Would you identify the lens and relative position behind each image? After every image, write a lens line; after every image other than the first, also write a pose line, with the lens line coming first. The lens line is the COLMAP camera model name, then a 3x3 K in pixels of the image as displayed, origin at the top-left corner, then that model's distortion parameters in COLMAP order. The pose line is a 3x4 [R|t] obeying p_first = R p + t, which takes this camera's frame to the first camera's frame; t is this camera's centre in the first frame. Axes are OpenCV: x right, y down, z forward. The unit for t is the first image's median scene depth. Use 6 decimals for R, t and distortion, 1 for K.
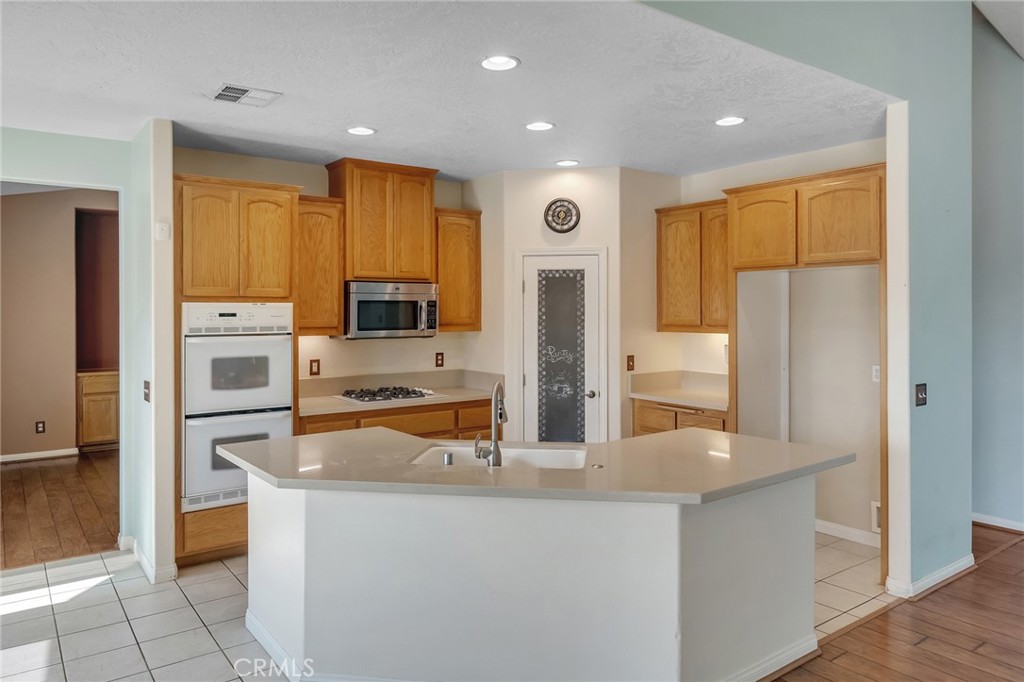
lens RADIAL K [[686.7, 0, 514.4], [0, 686.7, 312.3], [0, 0, 1]] dist [0.002236, -0.002602]
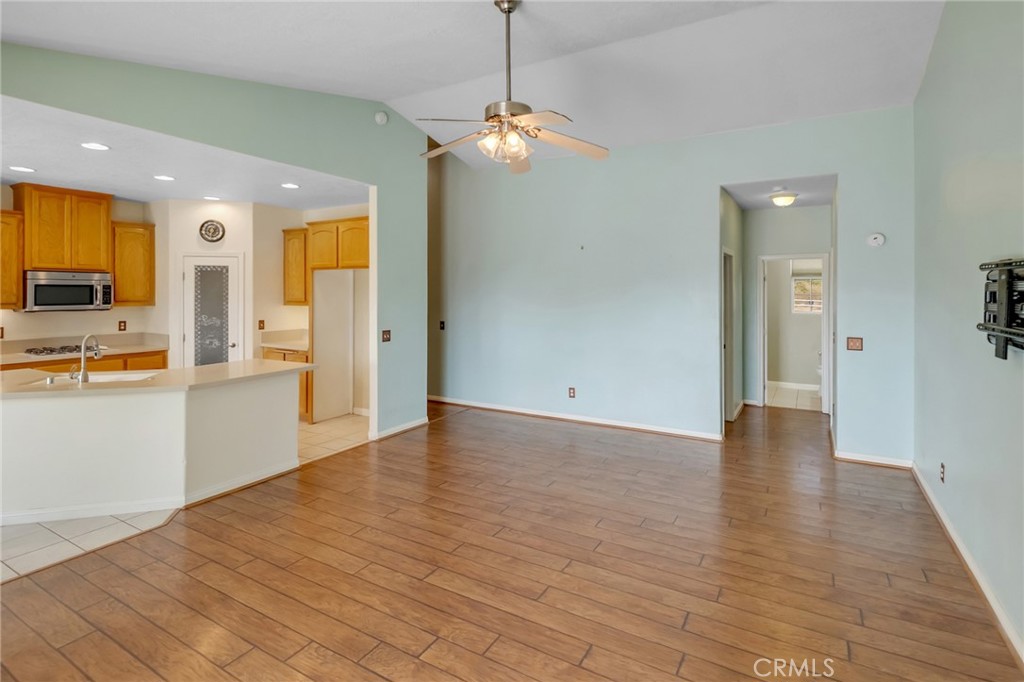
lens RADIAL K [[494.9, 0, 519.2], [0, 494.9, 294.2], [0, 0, 1]] dist [-0.002979, -0.002799]
pose [[0.914076, 0.002507, 0.405534, 0.253288], [-0.003558, 0.999992, 0.001838, -0.002331], [-0.405526, -0.003123, 0.914078, -0.306005]]
